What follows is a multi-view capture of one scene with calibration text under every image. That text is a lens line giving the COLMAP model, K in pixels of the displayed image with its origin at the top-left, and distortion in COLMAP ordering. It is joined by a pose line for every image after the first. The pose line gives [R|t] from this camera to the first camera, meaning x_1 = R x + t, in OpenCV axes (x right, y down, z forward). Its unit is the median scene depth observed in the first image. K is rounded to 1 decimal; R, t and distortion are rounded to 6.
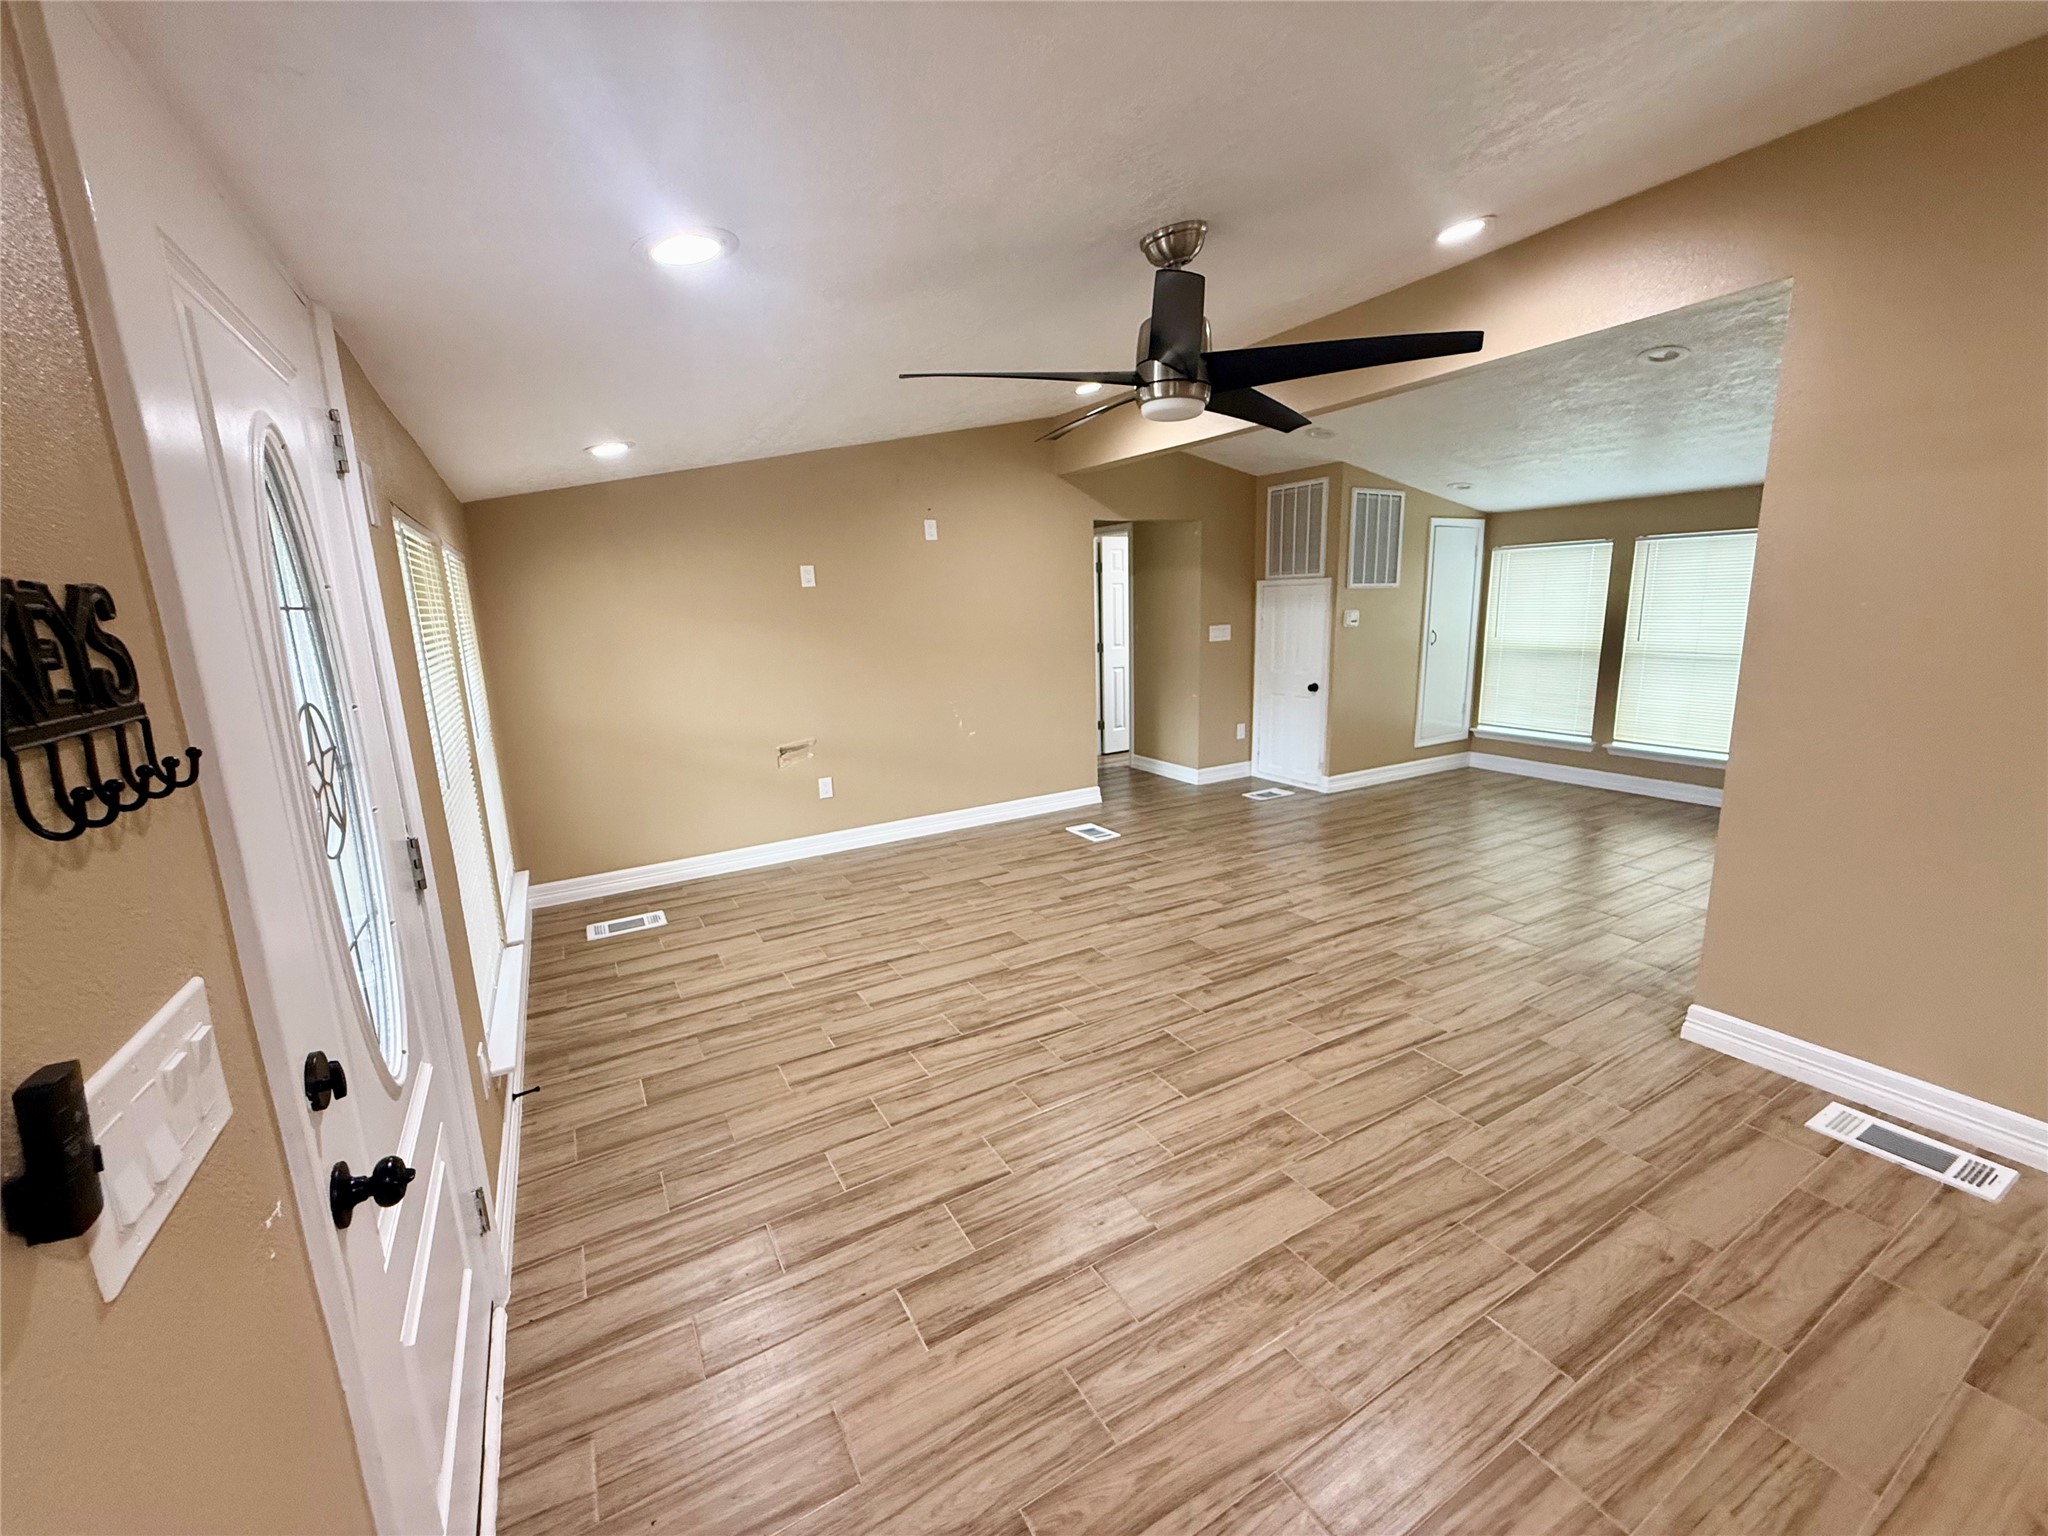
lens RADIAL K [[819.1, 0, 1022.1], [0, 819.1, 769.2], [0, 0, 1]] dist [0.001111, -0.000041]
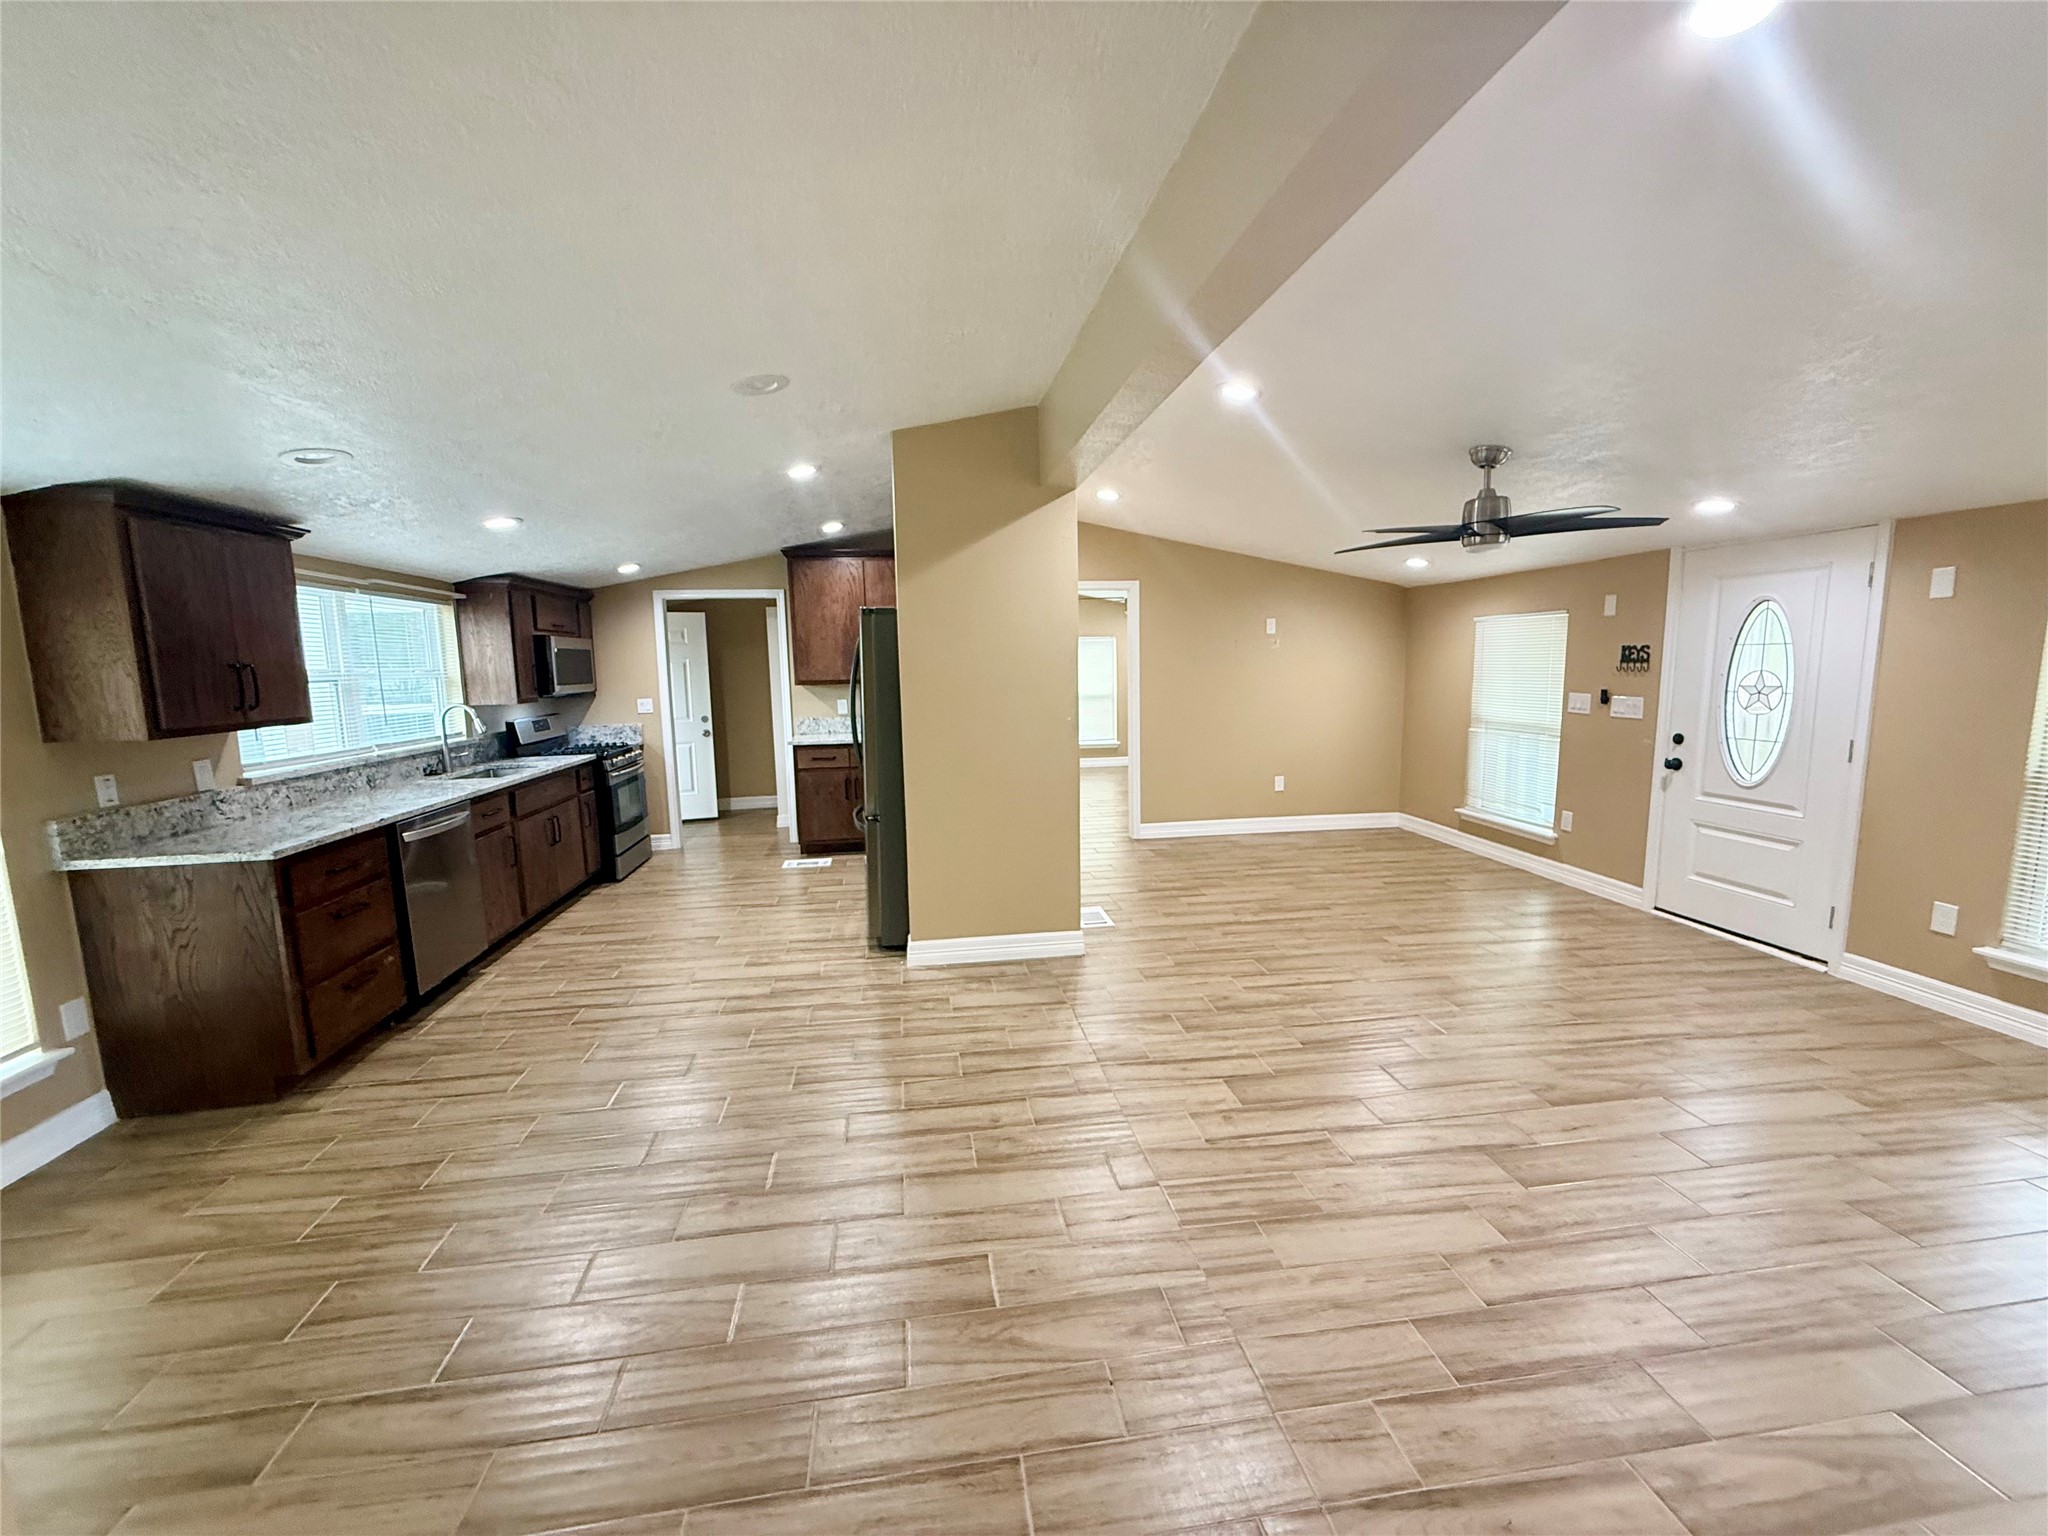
lens RADIAL K [[819.1, 0, 1022.1], [0, 819.1, 769.2], [0, 0, 1]] dist [0.001111, -0.000041]
pose [[-0.929543, 0.000031, 0.368715, 0.278576], [0.119825, 0.945746, 0.302004, -0.389976], [-0.348701, 0.324907, -0.879115, 1.845207]]
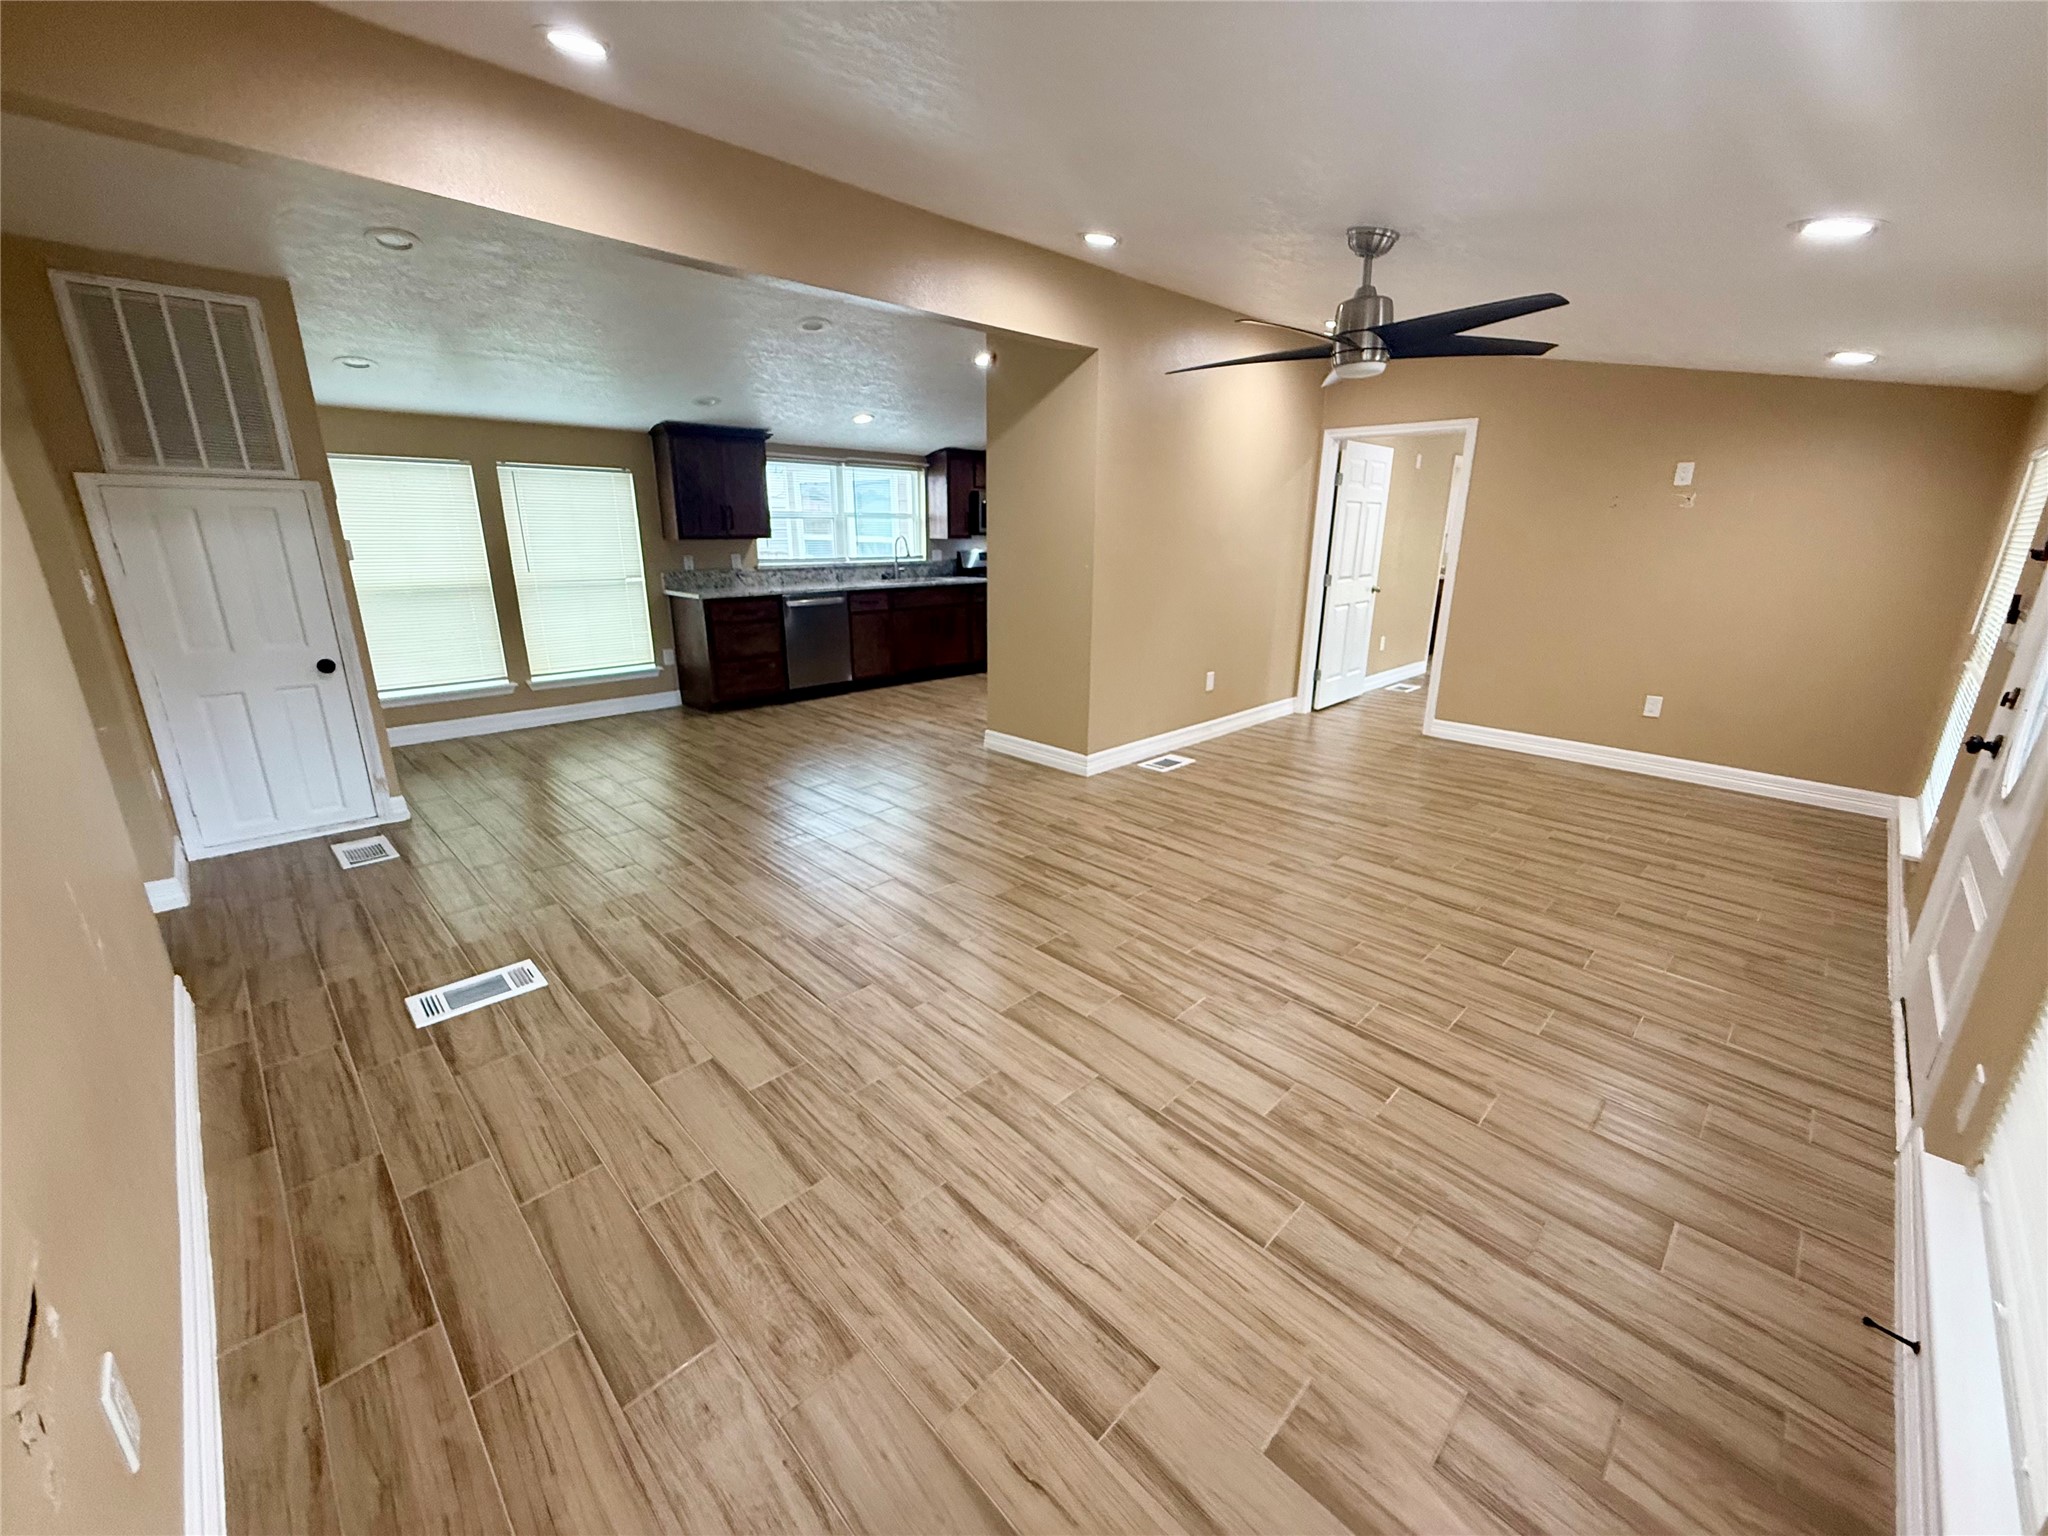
lens RADIAL K [[819.1, 0, 1022.1], [0, 819.1, 769.2], [0, 0, 1]] dist [0.001111, -0.000041]
pose [[-0.260602, -0.251584, 0.932090, -0.663334], [0.191508, 0.932795, 0.305317, -0.211161], [-0.946262, 0.258069, -0.194908, 1.193644]]
